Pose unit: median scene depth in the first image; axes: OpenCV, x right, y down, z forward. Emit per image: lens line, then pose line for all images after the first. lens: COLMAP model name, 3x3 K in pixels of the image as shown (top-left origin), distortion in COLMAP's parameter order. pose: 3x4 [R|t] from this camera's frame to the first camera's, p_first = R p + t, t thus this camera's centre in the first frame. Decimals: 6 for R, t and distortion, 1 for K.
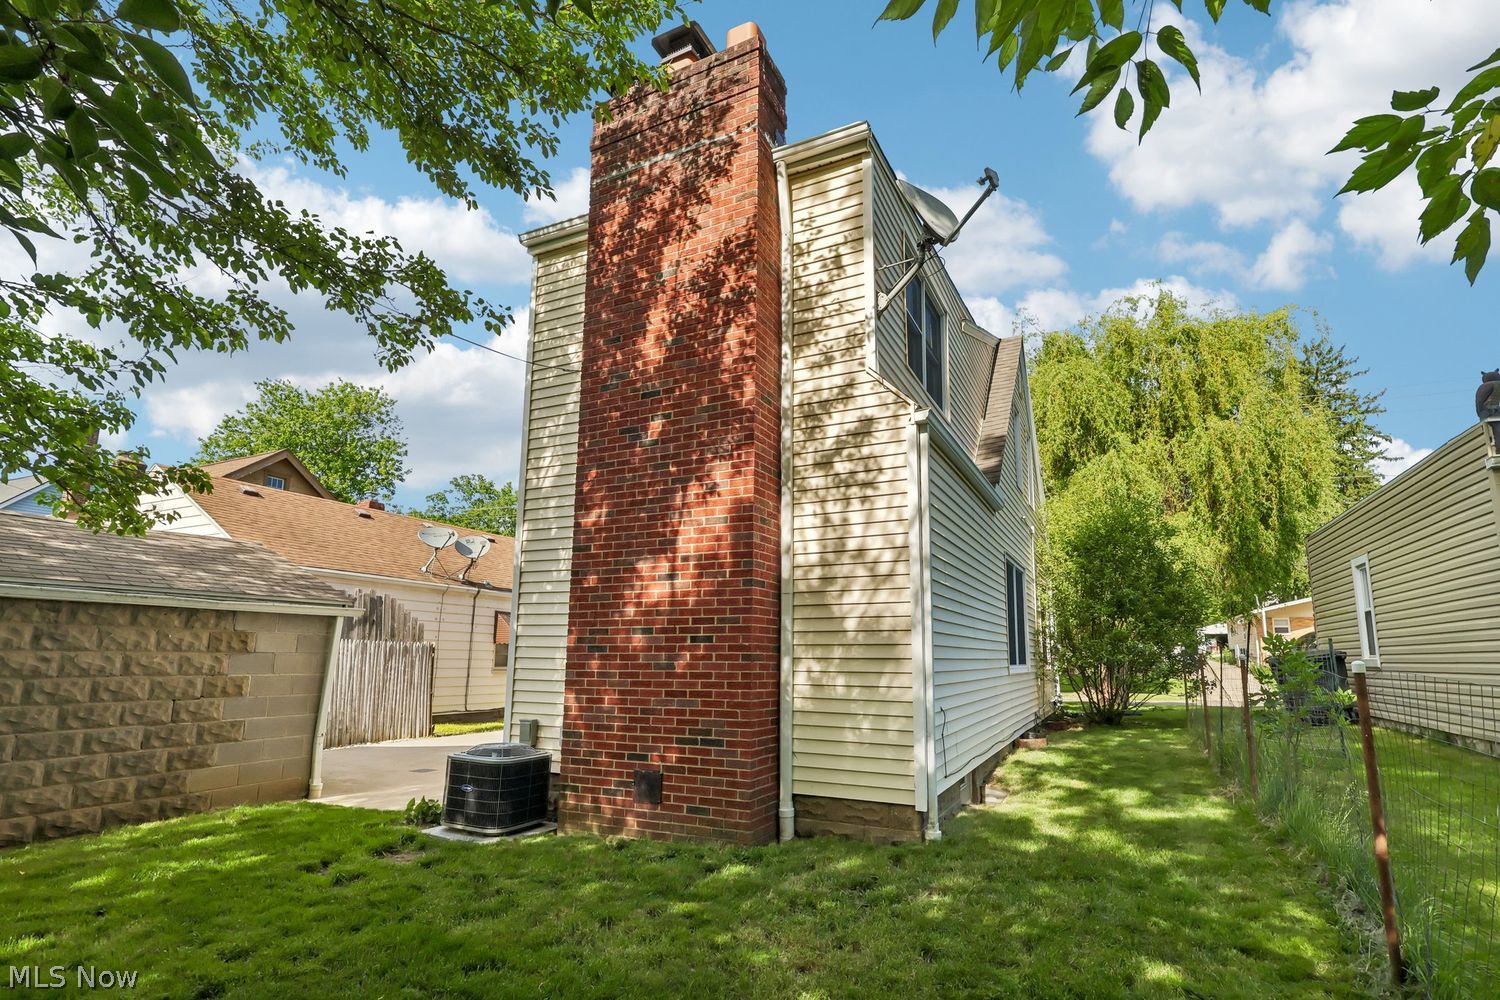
lens RADIAL K [[728.6, 0, 753.0], [0, 728.6, 556.8], [0, 0, 1]] dist [0.000560, 0.000002]
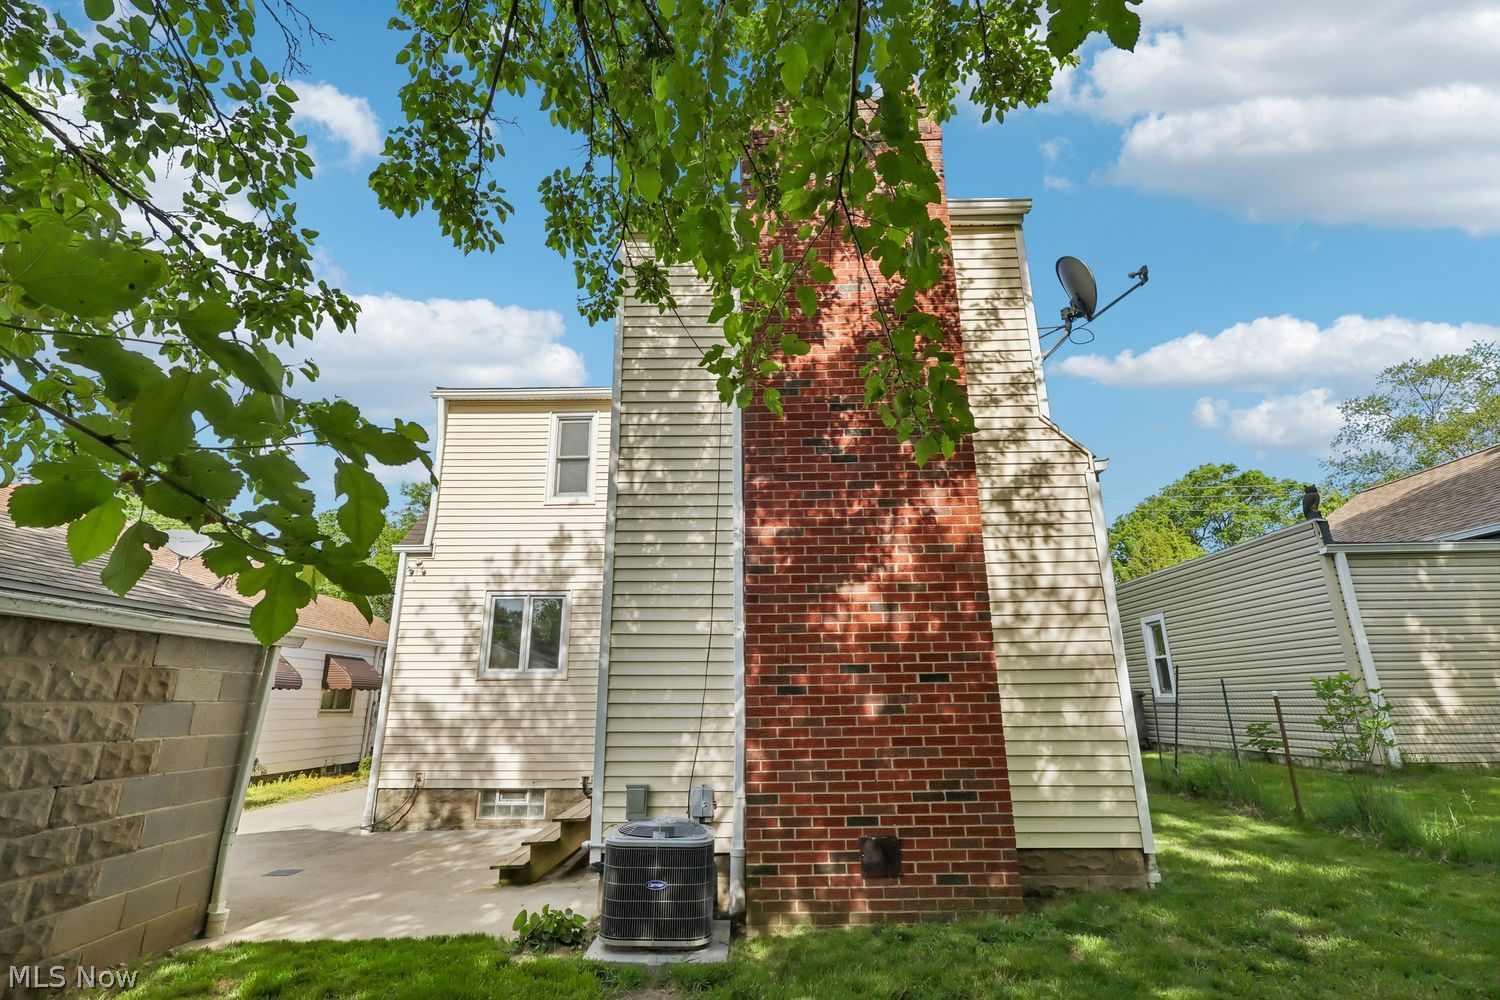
lens RADIAL K [[712.5, 0, 750.0], [0, 712.5, 500.0], [0, 0, 1]] dist [-0.001899, 0.000045]
pose [[0.903159, 0.103775, 0.416575, -0.632948], [-0.044742, 0.987813, -0.149075, 0.034890], [-0.426969, 0.116000, 0.896795, 0.262236]]
